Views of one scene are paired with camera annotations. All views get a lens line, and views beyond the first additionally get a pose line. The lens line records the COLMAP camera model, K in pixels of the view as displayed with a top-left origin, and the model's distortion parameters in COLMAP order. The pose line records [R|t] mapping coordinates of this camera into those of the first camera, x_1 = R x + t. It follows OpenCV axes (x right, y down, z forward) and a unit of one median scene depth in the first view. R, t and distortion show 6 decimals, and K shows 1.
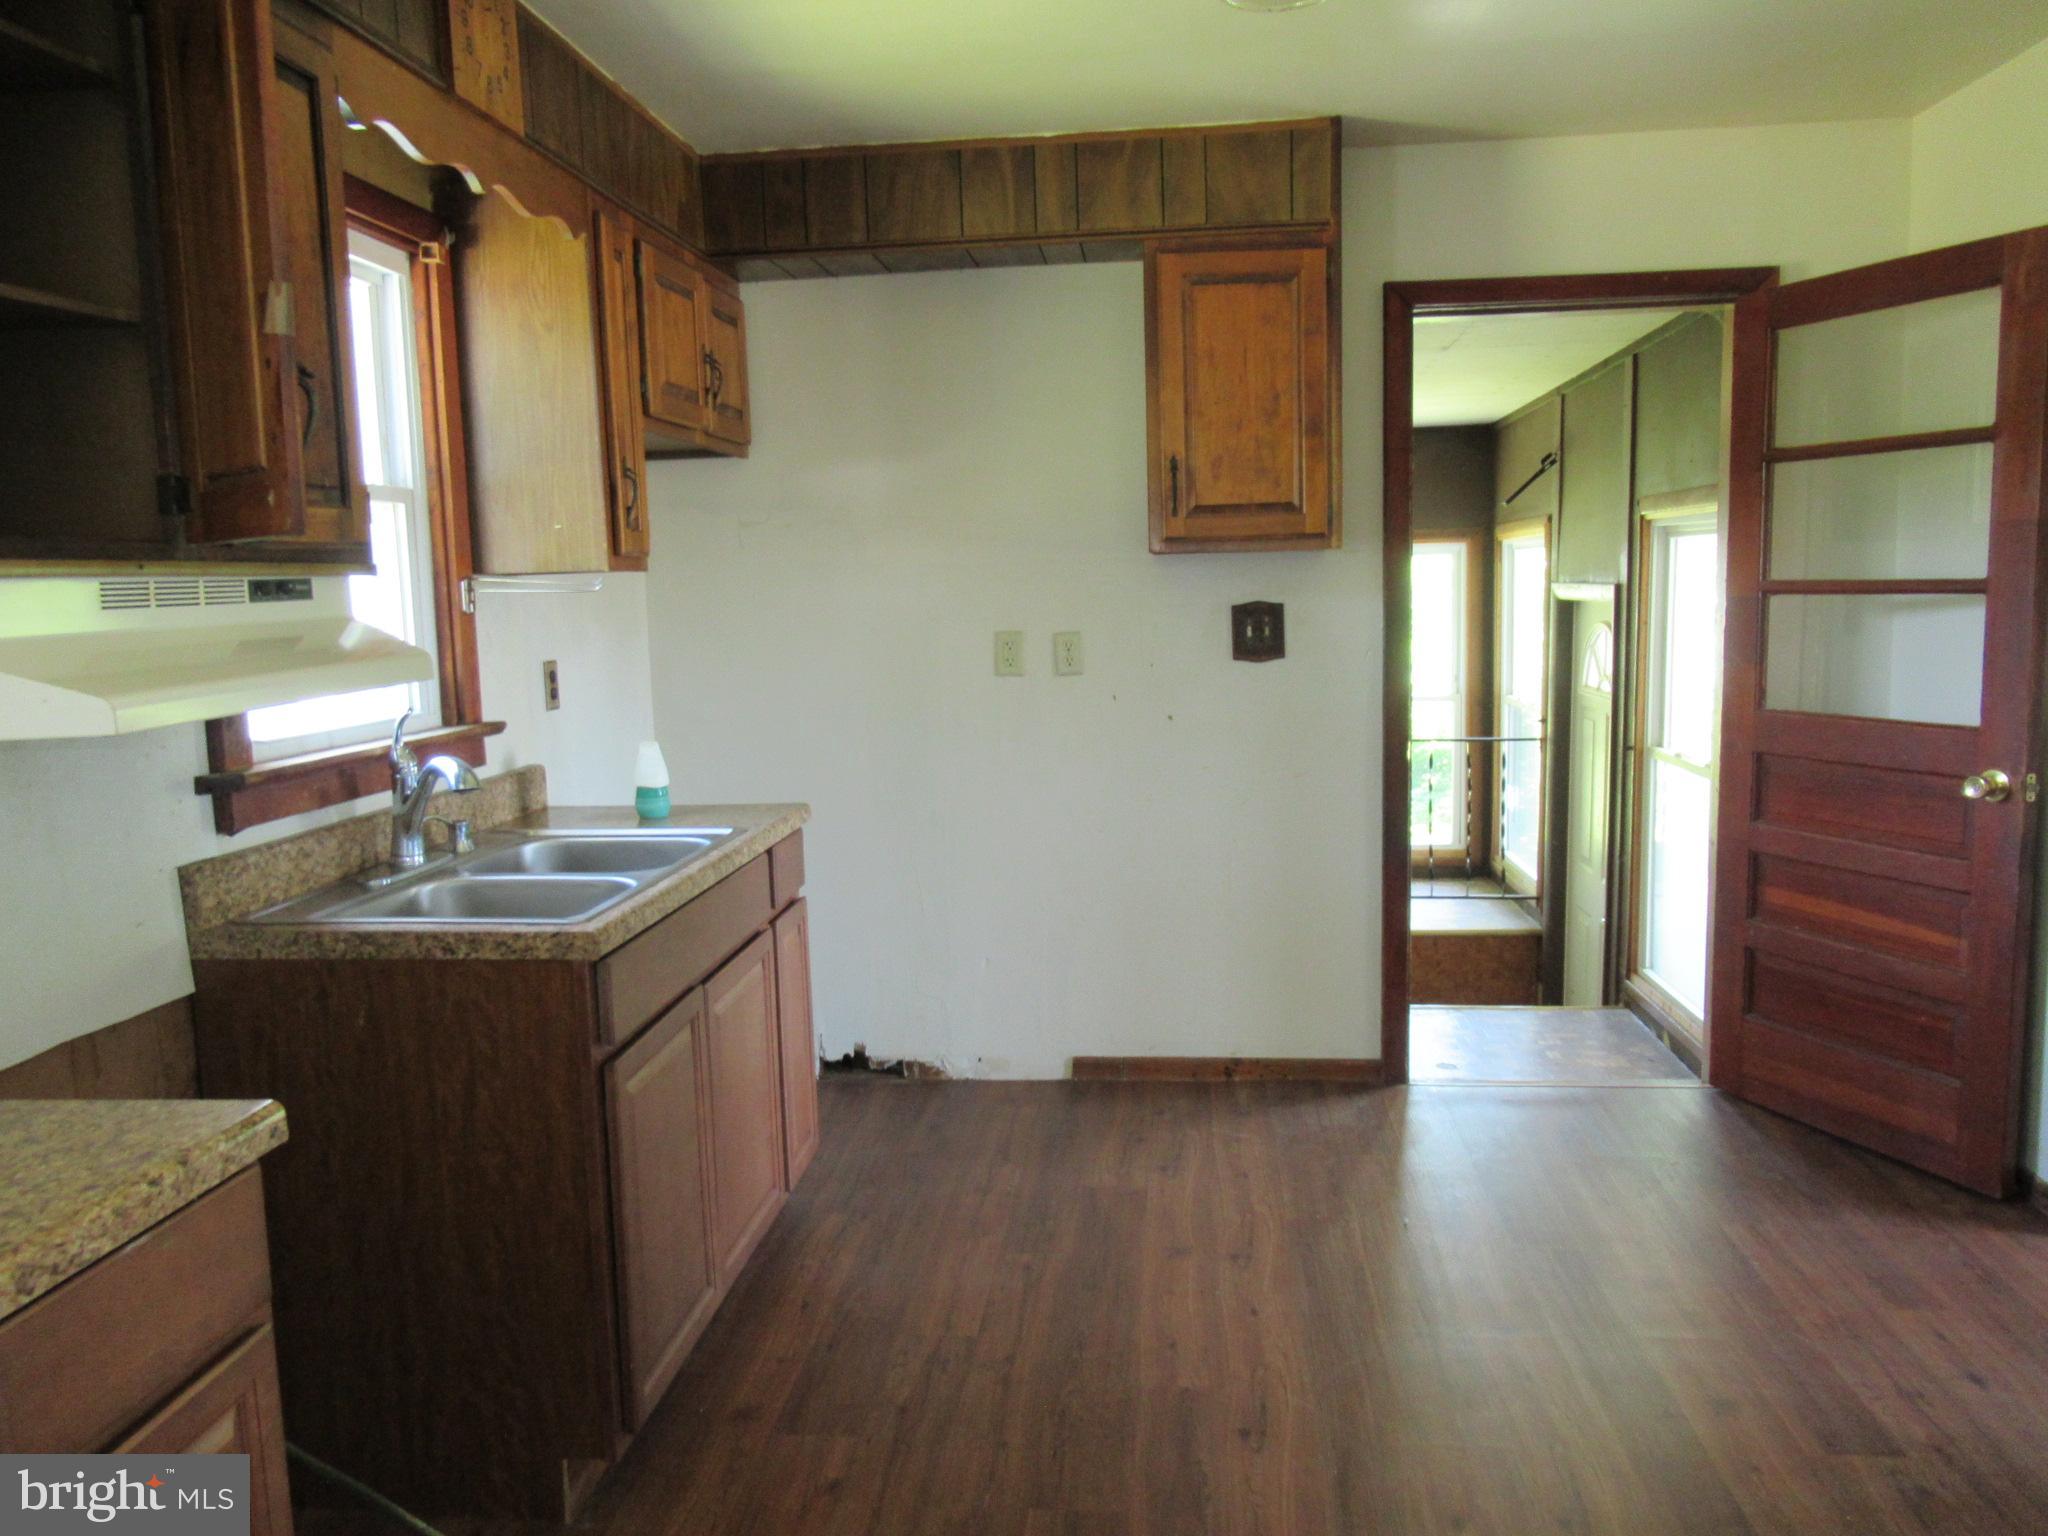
lens RADIAL K [[1506.9, 0, 1024.0], [0, 1506.9, 768.0], [0, 0, 1]] dist [-0.002007, -0.006276]
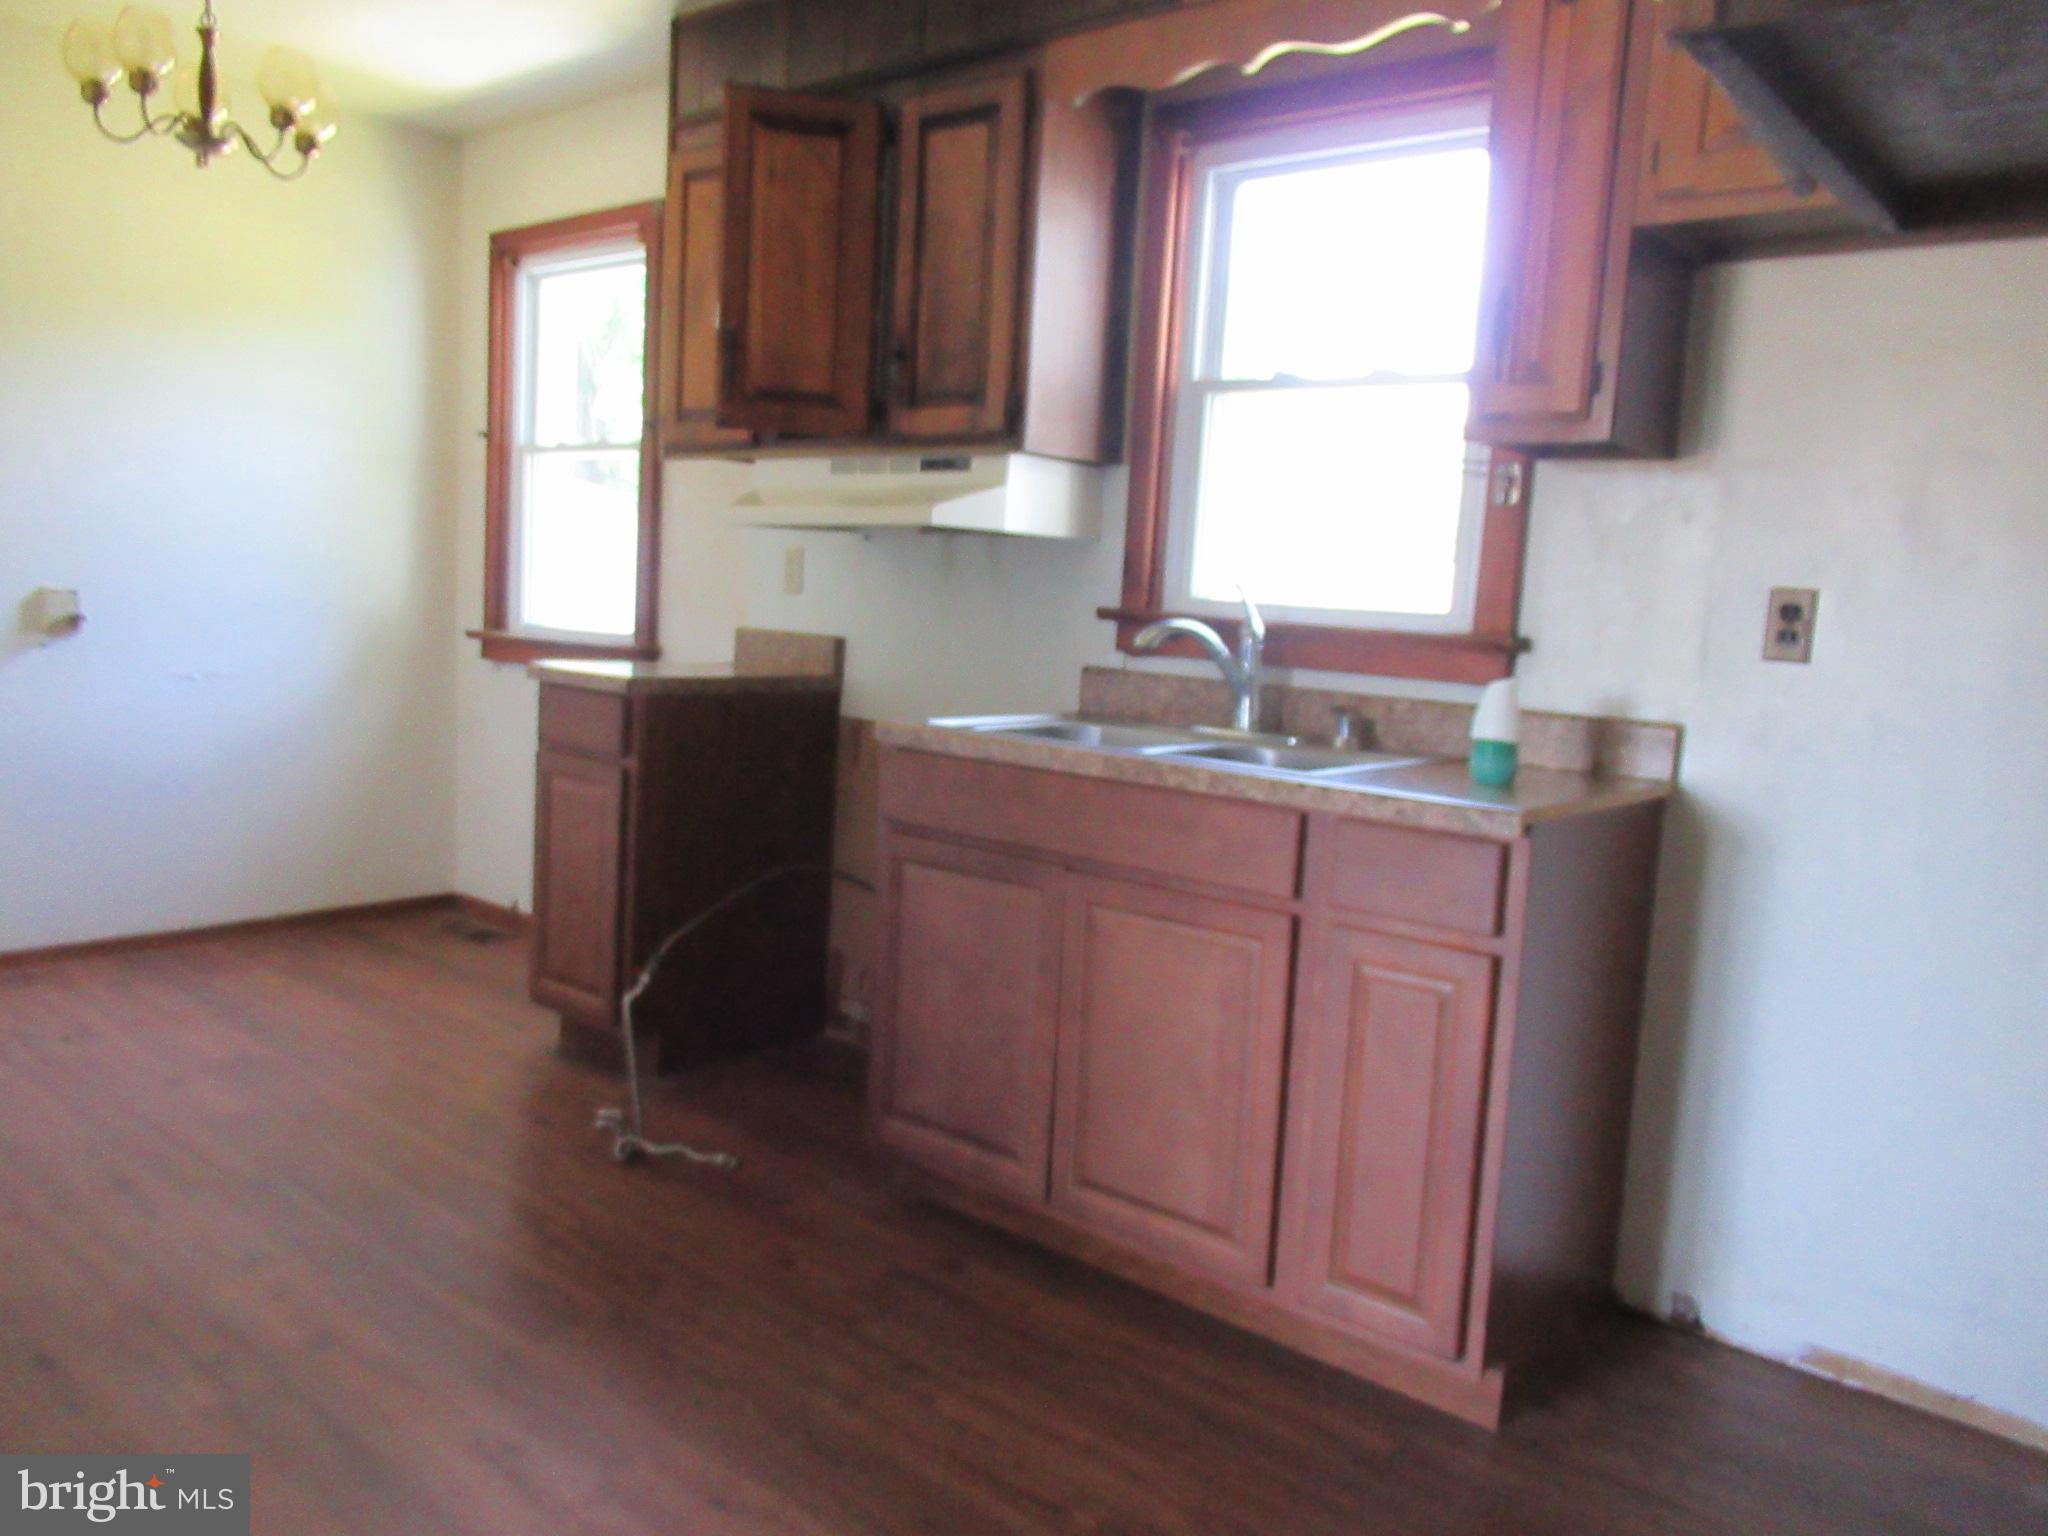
lens RADIAL K [[1506.9, 0, 1024.0], [0, 1506.9, 768.0], [0, 0, 1]] dist [-0.002007, -0.006276]
pose [[-0.558833, 0.088237, -0.824572, 0.683052], [-0.148711, 0.967542, 0.204322, -0.126532], [0.815837, 0.236805, -0.527573, 1.718181]]
